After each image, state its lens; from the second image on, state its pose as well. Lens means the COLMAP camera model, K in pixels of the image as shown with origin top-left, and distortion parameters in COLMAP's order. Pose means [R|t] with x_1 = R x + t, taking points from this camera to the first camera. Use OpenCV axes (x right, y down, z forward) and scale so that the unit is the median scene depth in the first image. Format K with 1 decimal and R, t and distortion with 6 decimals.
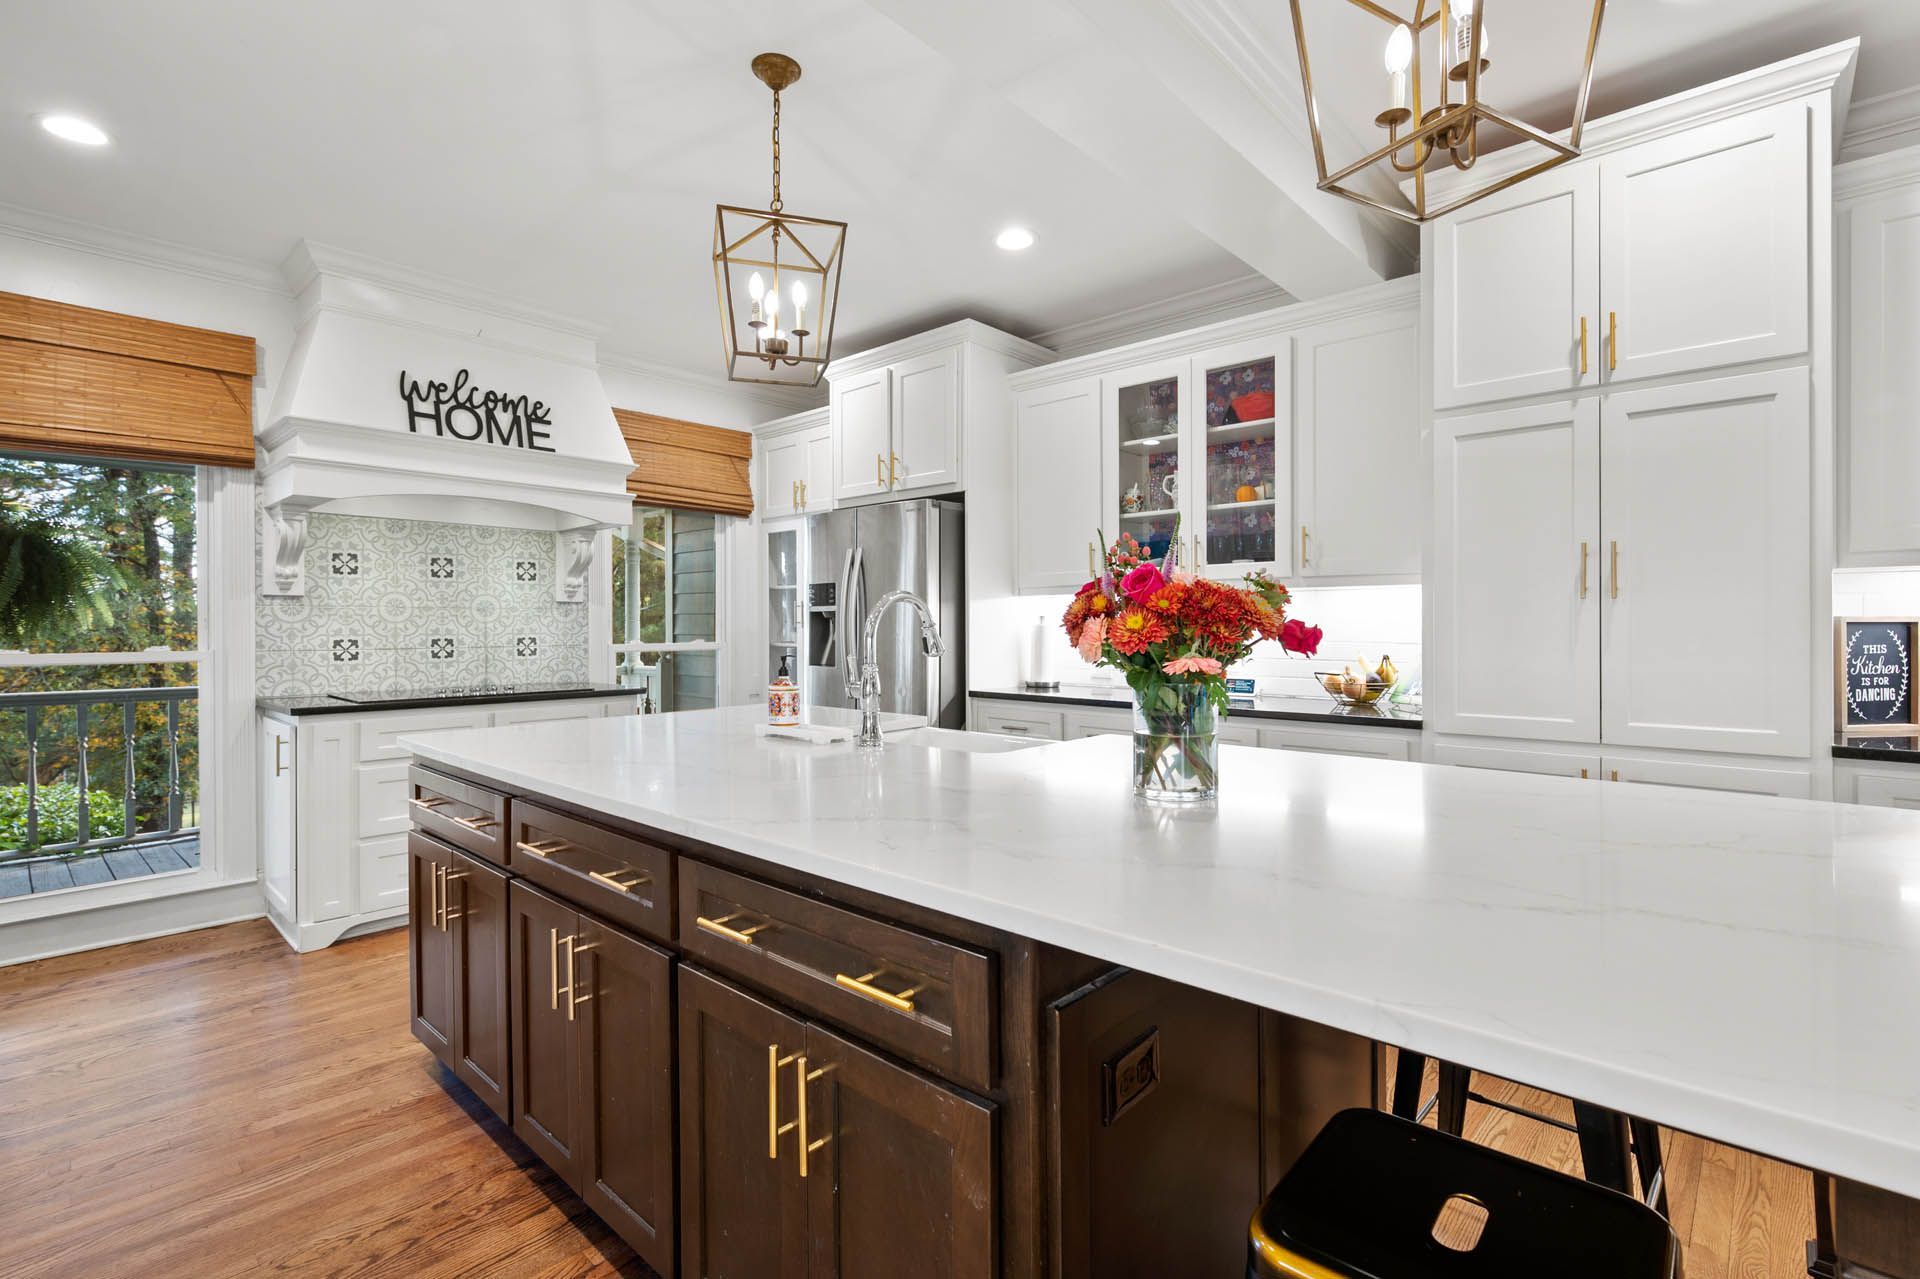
lens RADIAL K [[880.1, 0, 972.1], [0, 880.1, 628.9], [0, 0, 1]] dist [0.000016, -0.000673]
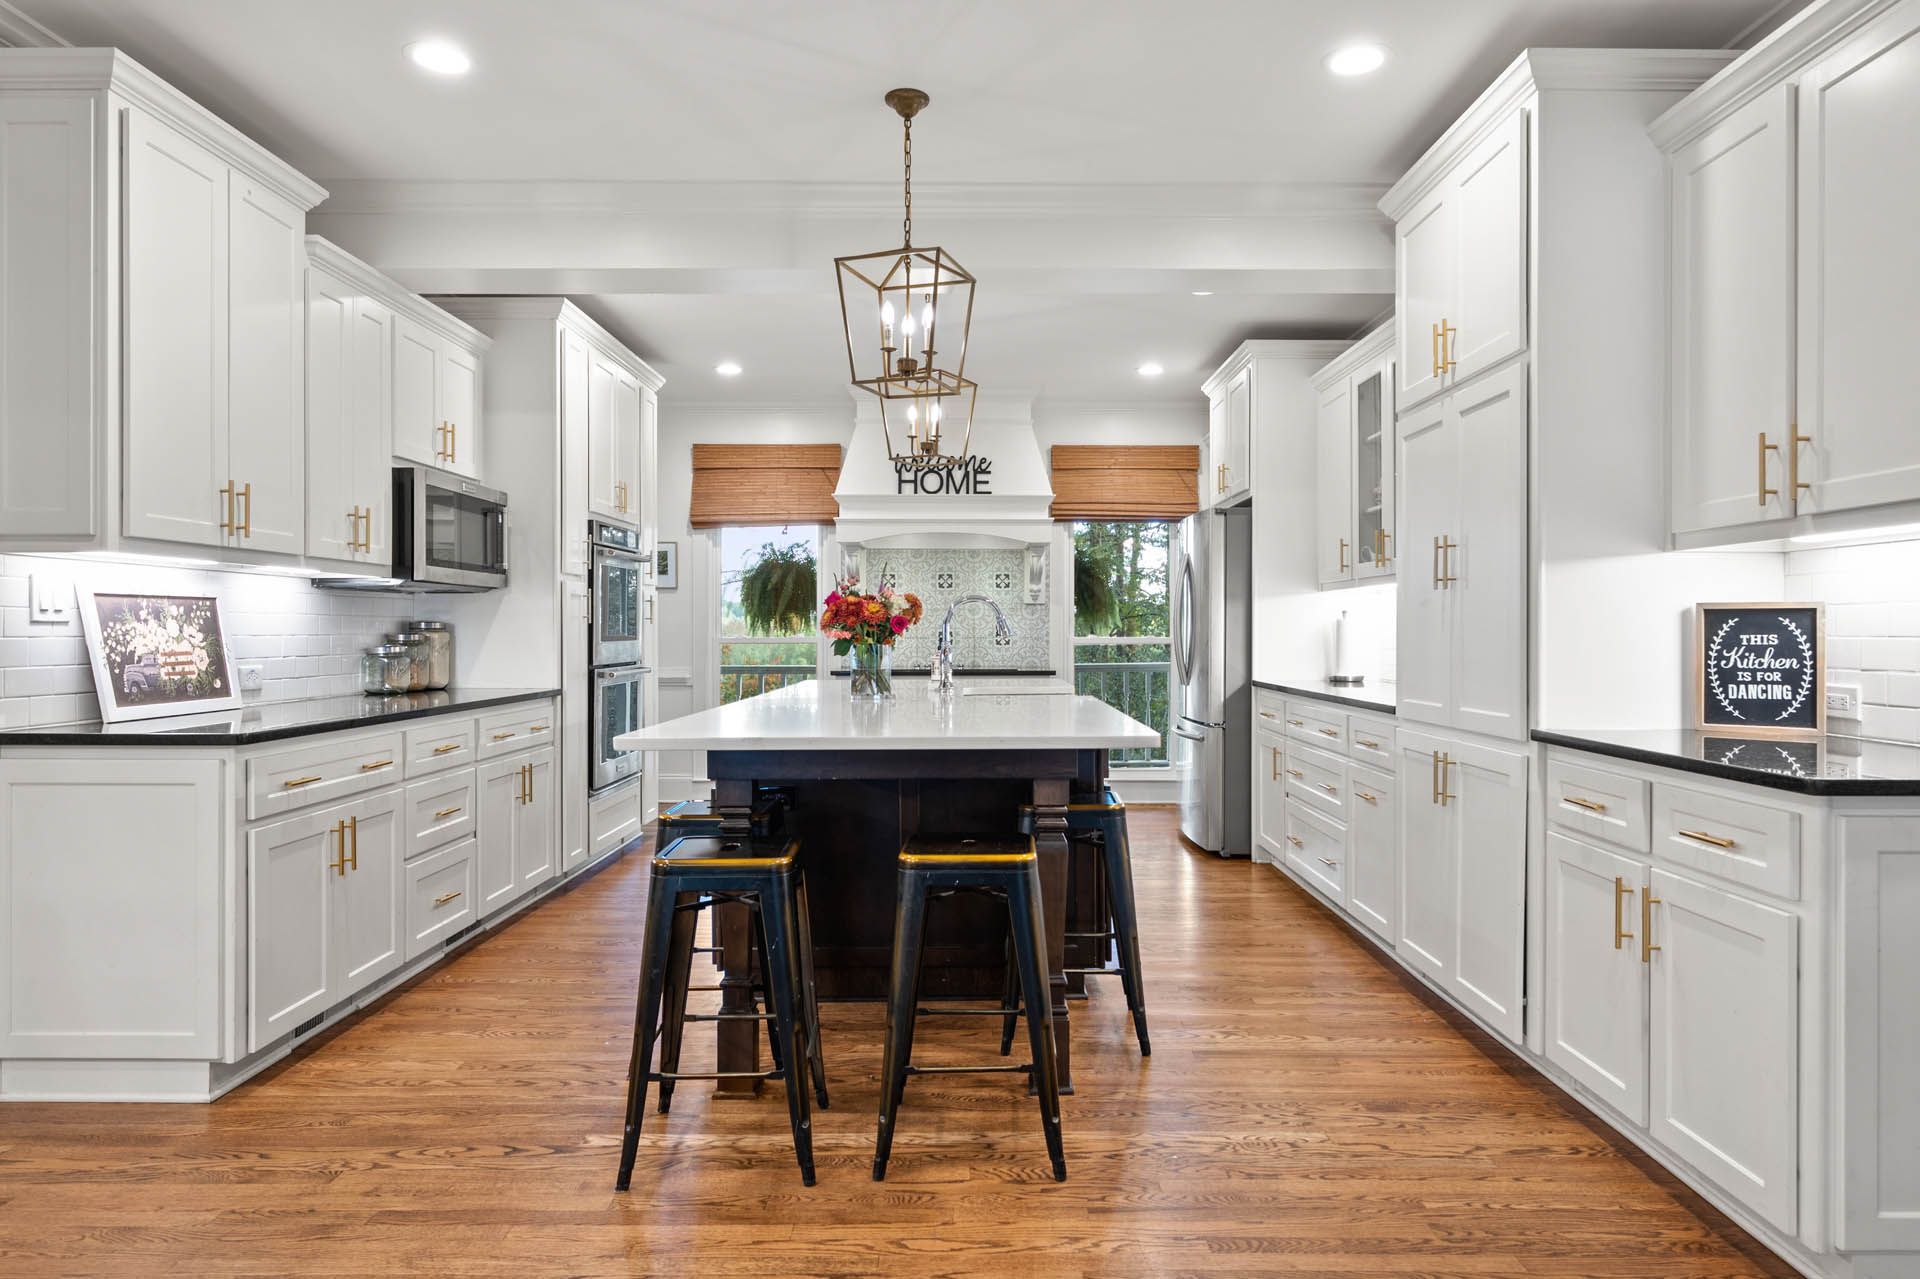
lens RADIAL K [[1149.1, 0, 973.3], [0, 1149.1, 632.6], [0, 0, 1]] dist [0.003960, -0.006162]
pose [[0.670689, 0.004208, -0.741727, 0.870605], [-0.005021, 0.999987, 0.001133, 0.011964], [0.741722, 0.002965, 0.670701, -0.221565]]
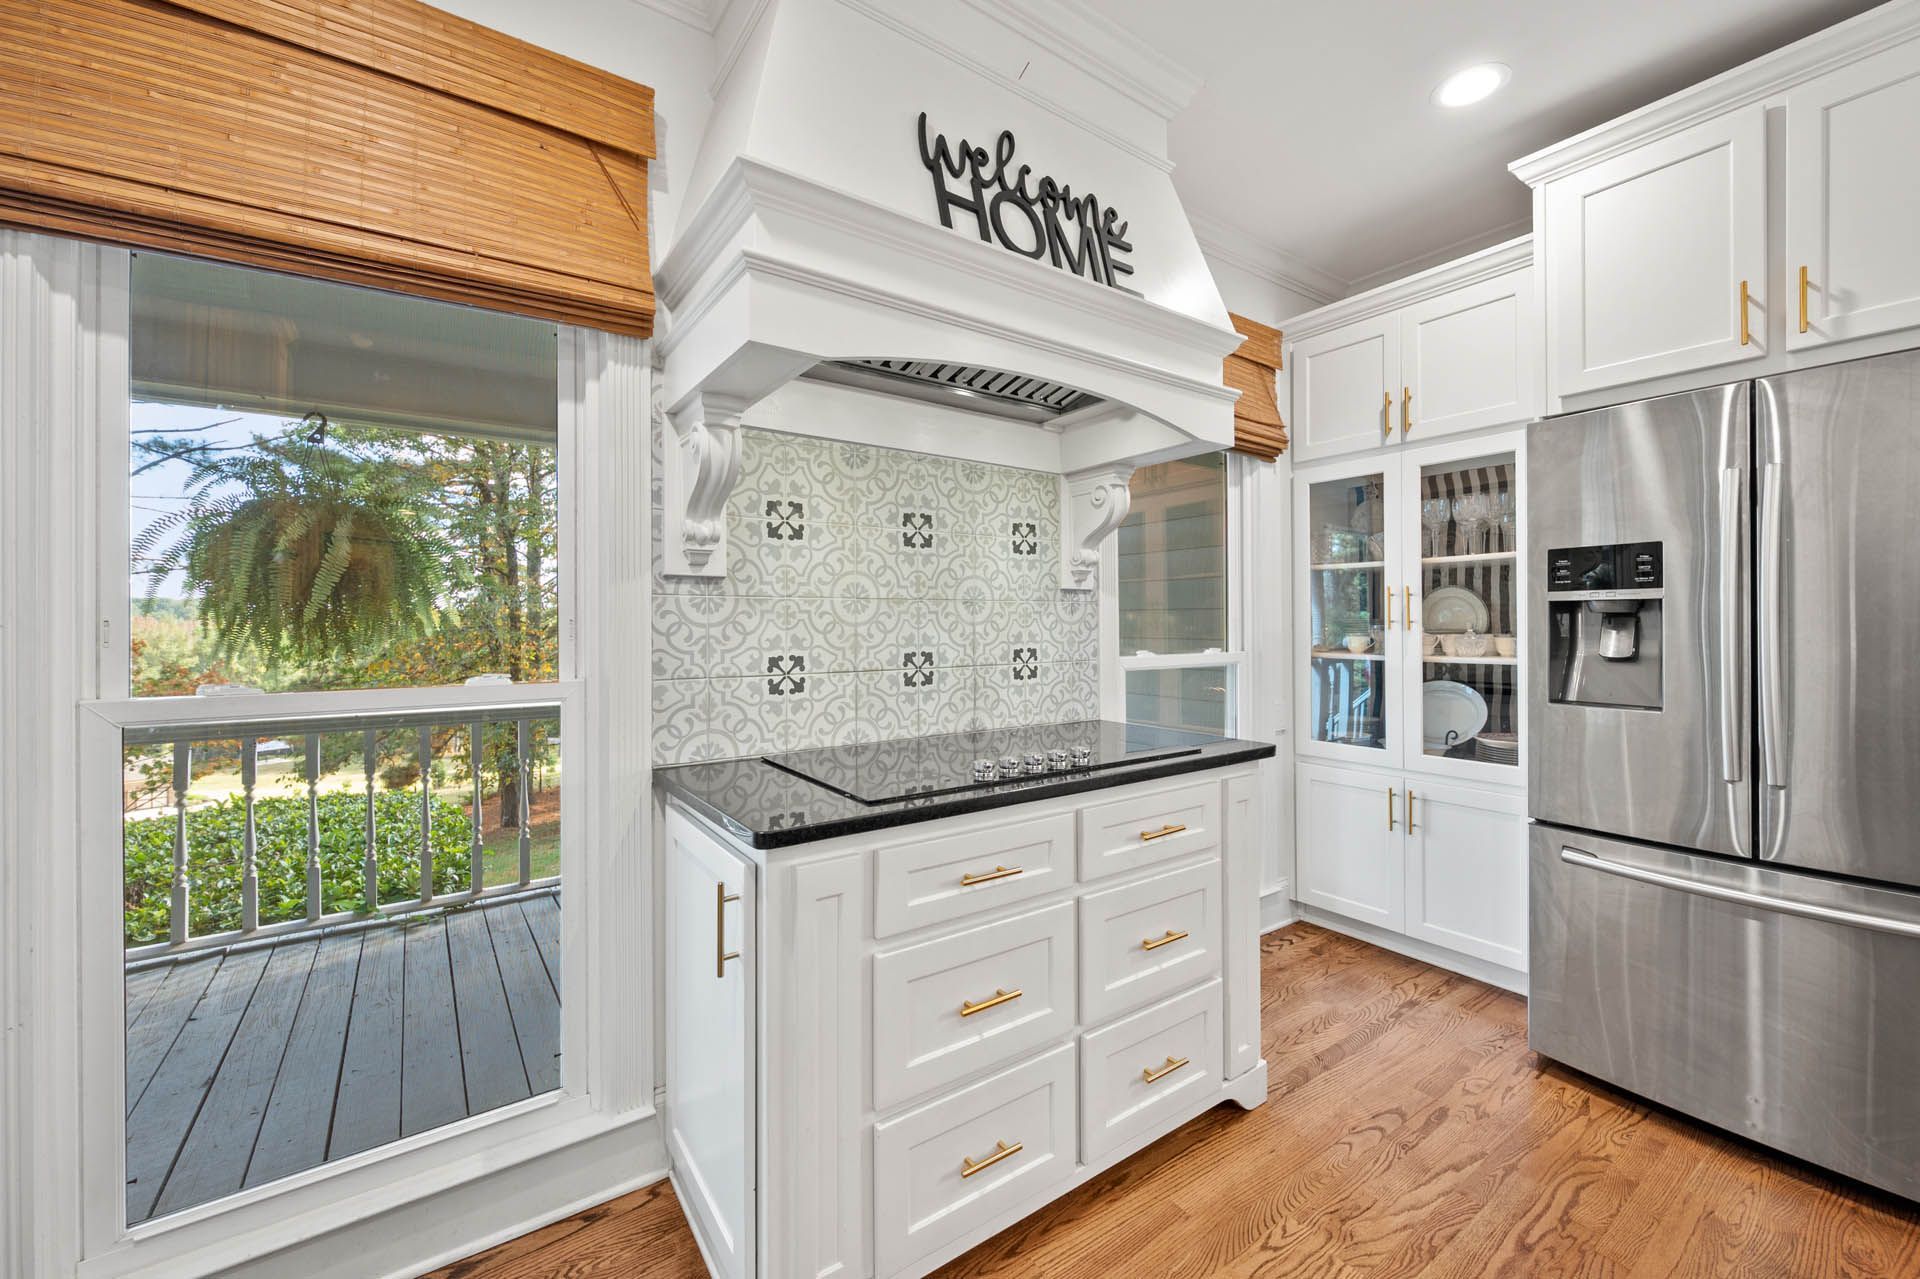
lens RADIAL K [[763.4, 0, 972.8], [0, 763.4, 620.5], [0, 0, 1]] dist [-0.001090, -0.000456]
pose [[0.978201, -0.002984, -0.207639, -0.506706], [0.001816, 0.999981, -0.005812, -0.007581], [0.207653, 0.005308, 0.978188, 0.563734]]
